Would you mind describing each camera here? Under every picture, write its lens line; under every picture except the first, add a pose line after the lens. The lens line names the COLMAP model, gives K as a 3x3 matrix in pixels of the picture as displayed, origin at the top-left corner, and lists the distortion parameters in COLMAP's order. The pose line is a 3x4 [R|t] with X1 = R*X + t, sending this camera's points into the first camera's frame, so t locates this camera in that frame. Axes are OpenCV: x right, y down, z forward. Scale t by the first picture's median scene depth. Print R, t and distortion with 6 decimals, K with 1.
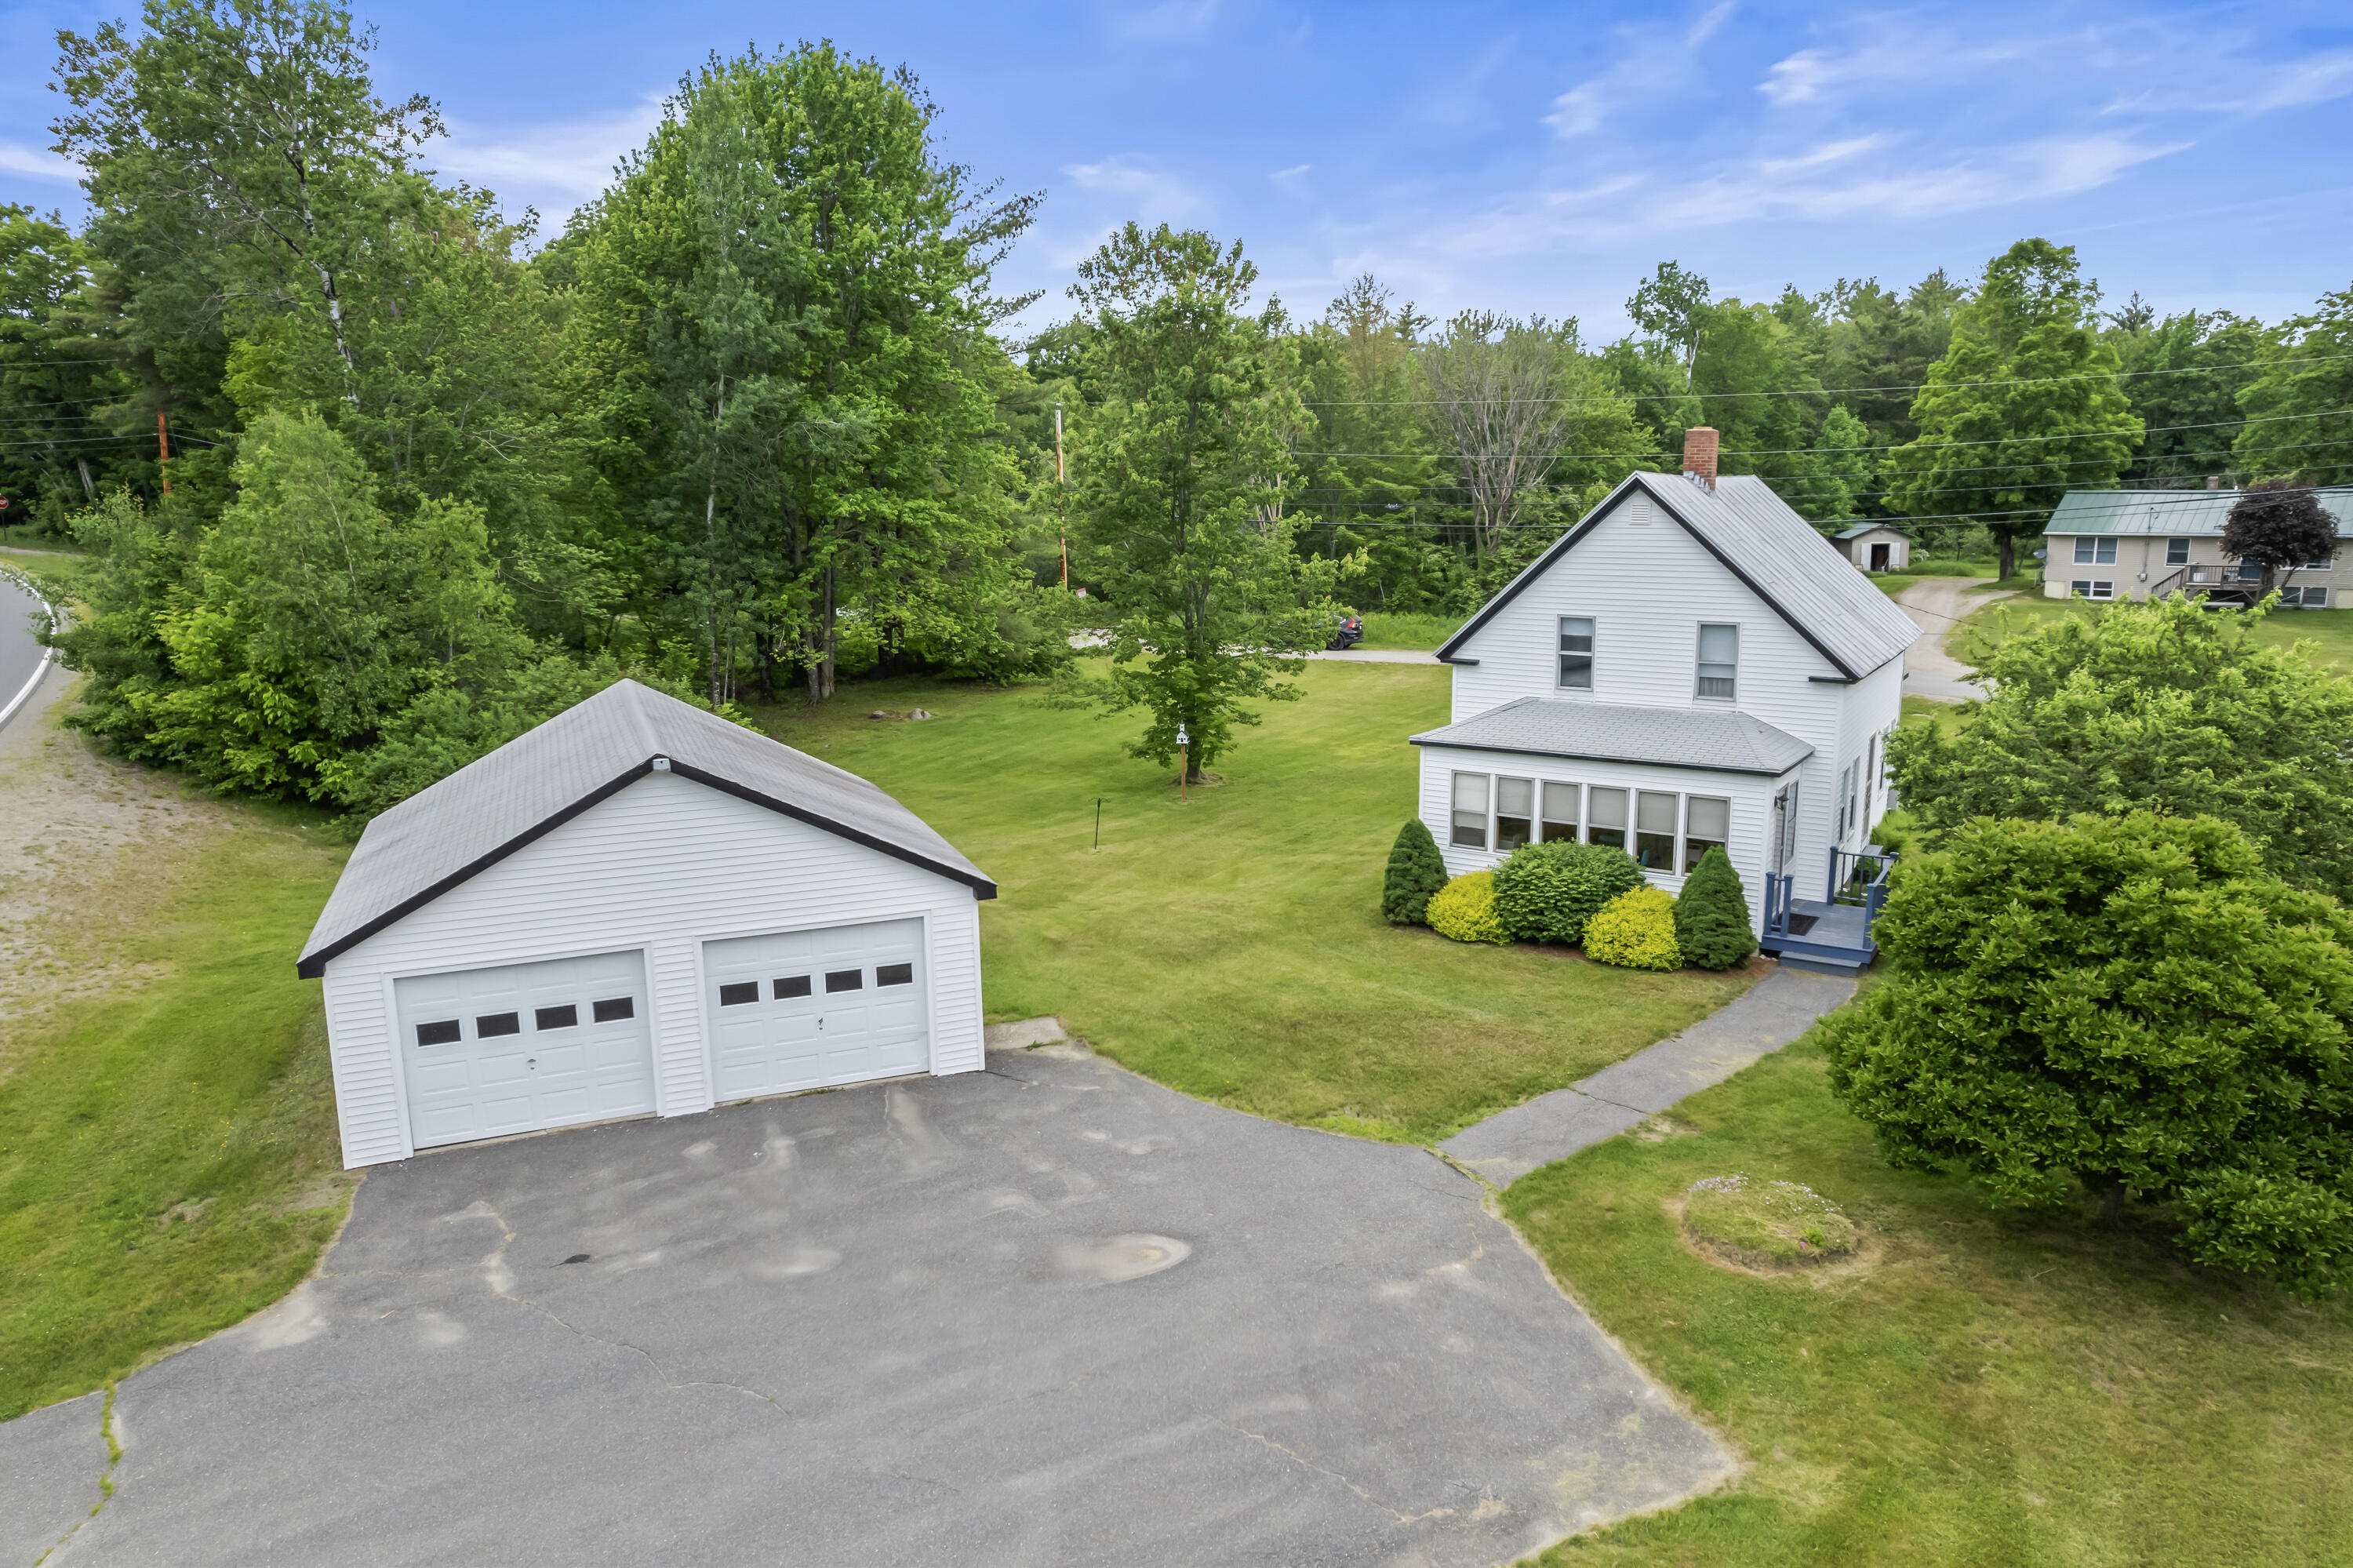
lens RADIAL K [[1467.1, 0, 1176.5], [0, 1467.1, 784.0], [0, 0, 1]] dist [-0.027681, 0.001099]
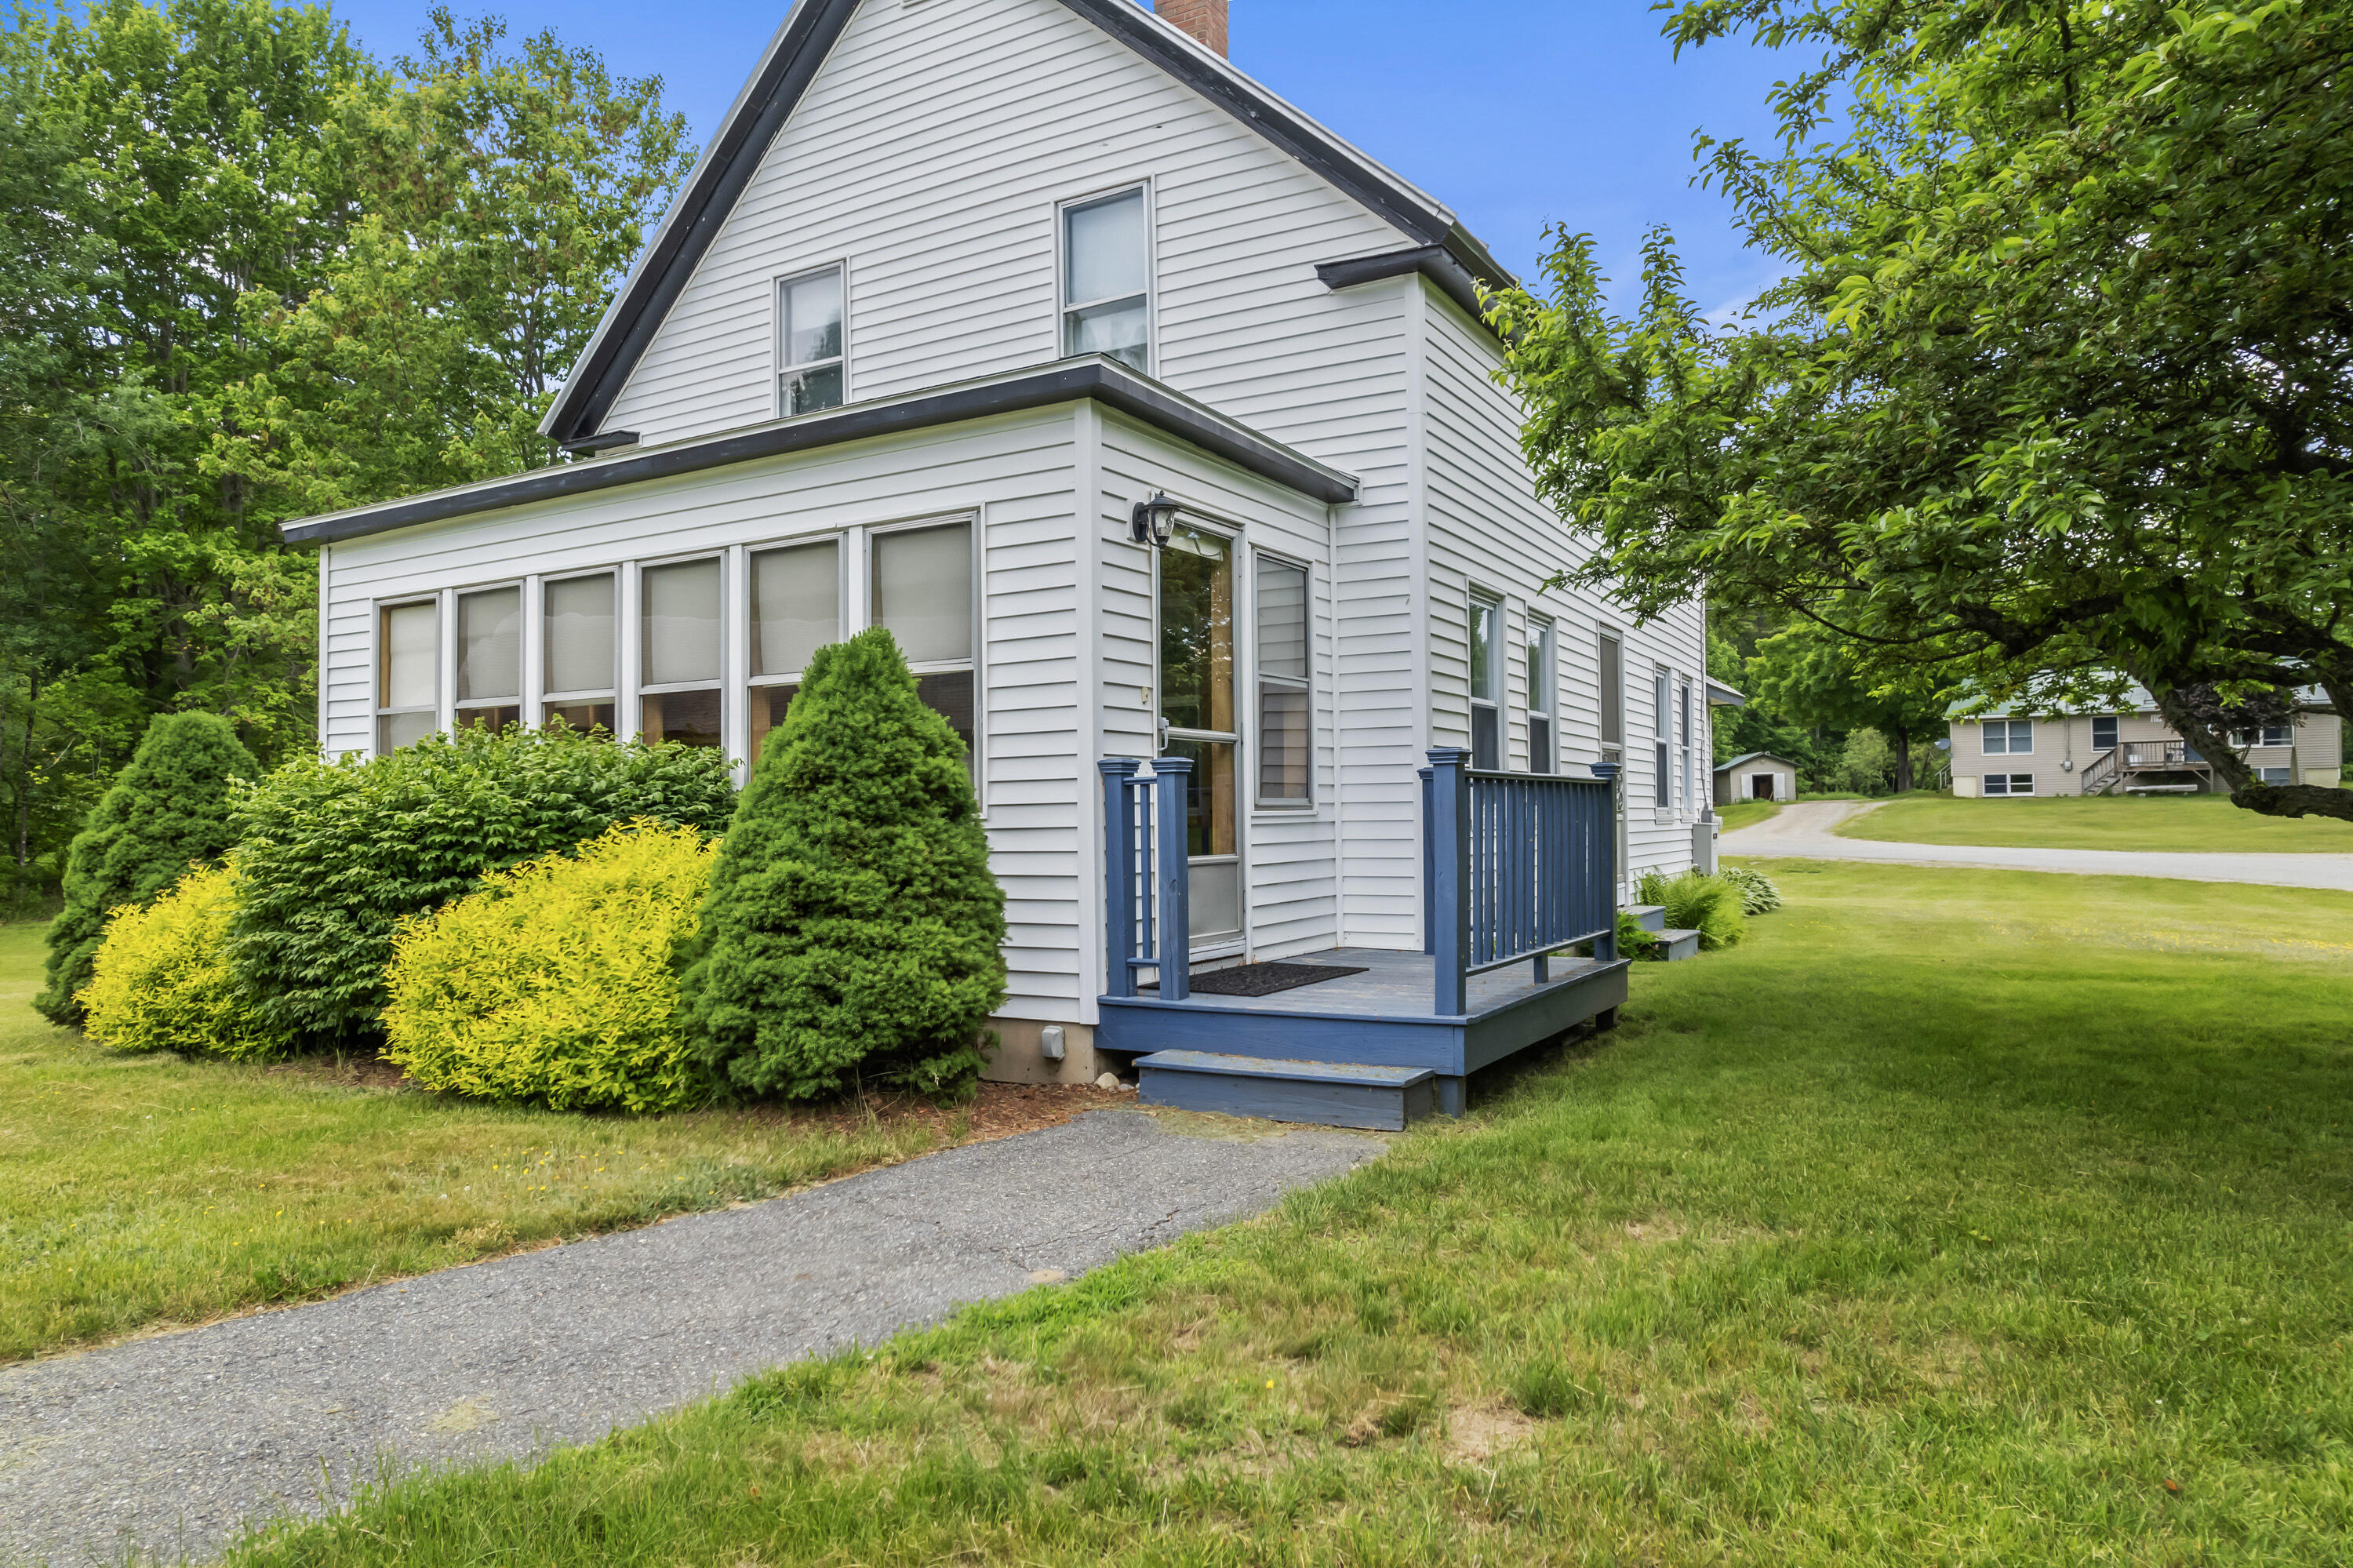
lens RADIAL K [[1488.5, 0, 1176.5], [0, 1488.5, 784.0], [0, 0, 1]] dist [0.000011, -0.065907]
pose [[0.998501, 0.000069, 0.054725, 0.119073], [0.011547, 0.977220, -0.211915, 0.036751], [-0.053493, 0.212229, 0.975755, 0.215088]]
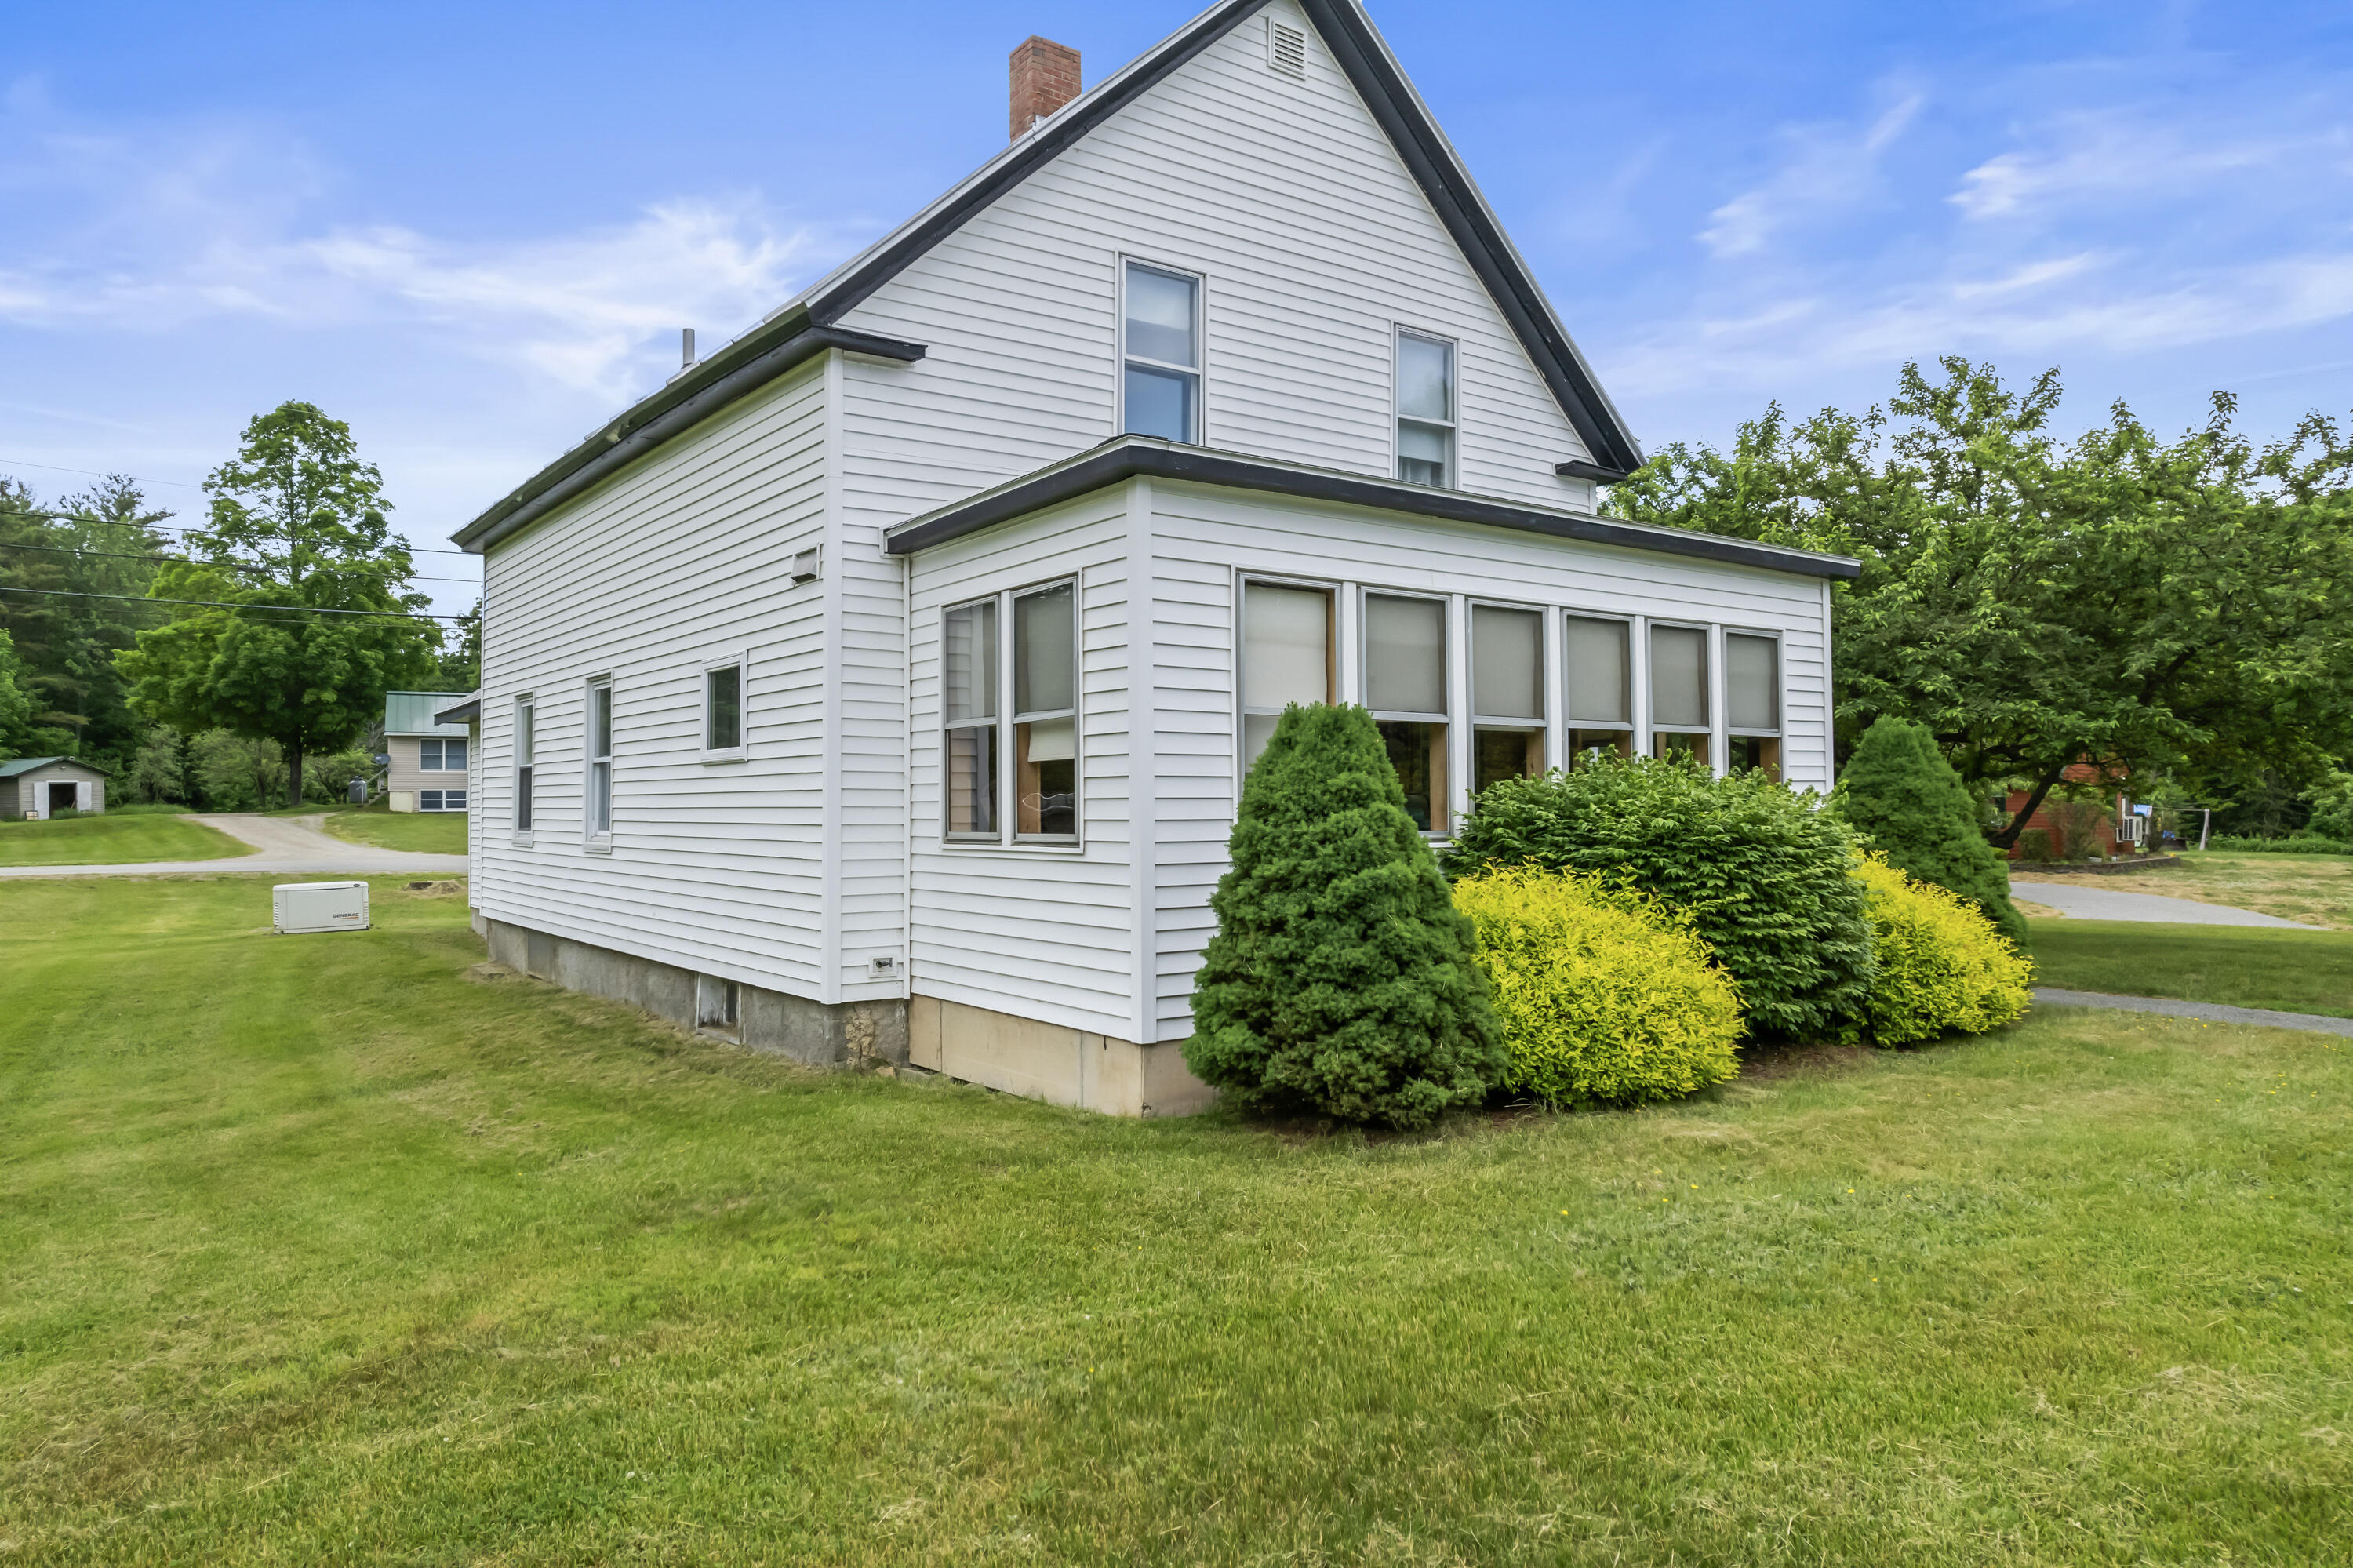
lens RADIAL K [[1495.8, 0, 1171.9], [0, 1495.8, 756.3], [0, 0, 1]] dist [-0.006032, -0.002820]
pose [[0.367181, 0.037944, 0.929375, -0.026857], [0.184417, 0.976363, -0.112722, 0.018102], [-0.911685, 0.212782, 0.351504, 0.300136]]
